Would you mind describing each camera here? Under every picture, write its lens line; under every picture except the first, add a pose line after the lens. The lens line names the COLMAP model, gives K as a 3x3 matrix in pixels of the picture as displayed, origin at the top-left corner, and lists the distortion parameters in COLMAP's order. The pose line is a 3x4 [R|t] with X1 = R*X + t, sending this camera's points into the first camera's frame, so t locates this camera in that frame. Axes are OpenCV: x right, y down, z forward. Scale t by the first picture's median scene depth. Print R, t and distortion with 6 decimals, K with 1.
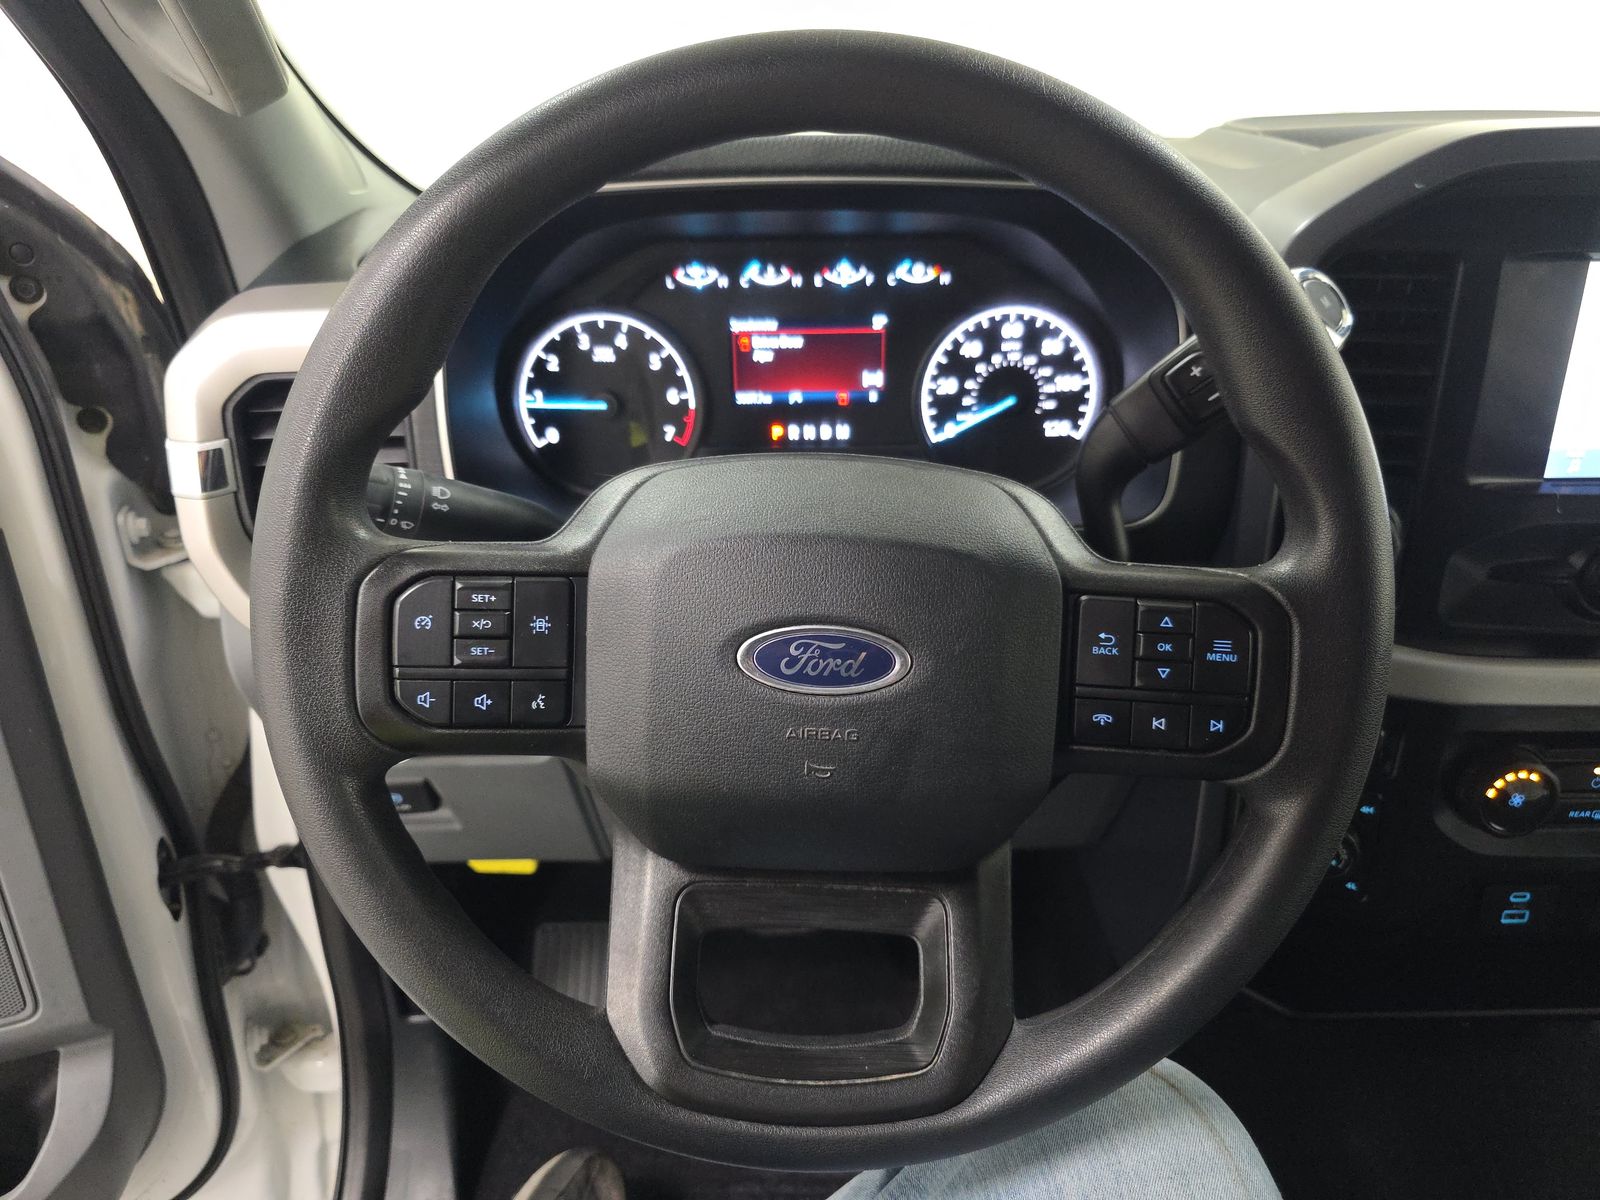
lens RADIAL K [[1151.5, 0, 797.3], [0, 1151.5, 583.7], [0, 0, 1]] dist [0.047826, -0.027398]
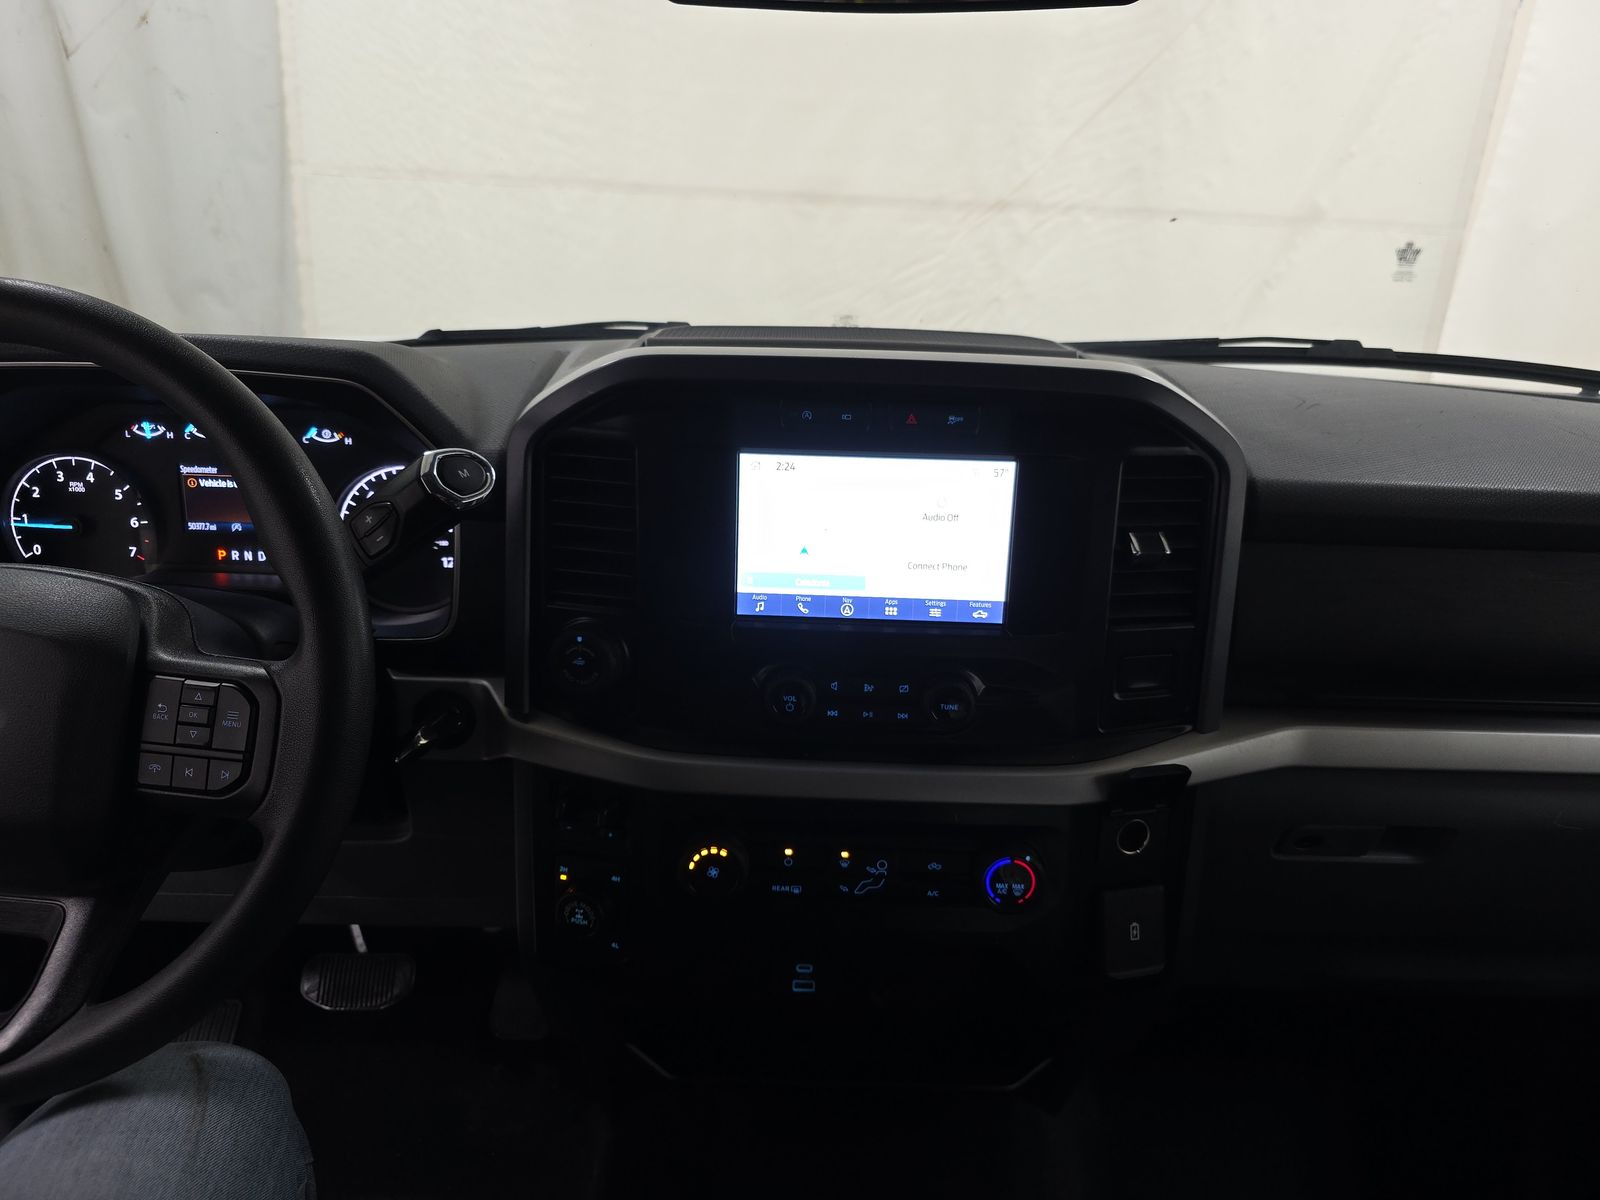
lens RADIAL K [[1151.5, 0, 850.4], [0, 1151.5, 547.2], [0, 0, 1]] dist [0.047826, -0.027398]
pose [[0.999022, 0.044109, -0.003214, 0.678472], [-0.044086, 0.987450, -0.151654, 0.021331], [-0.003516, 0.151647, 0.988428, -0.245942]]
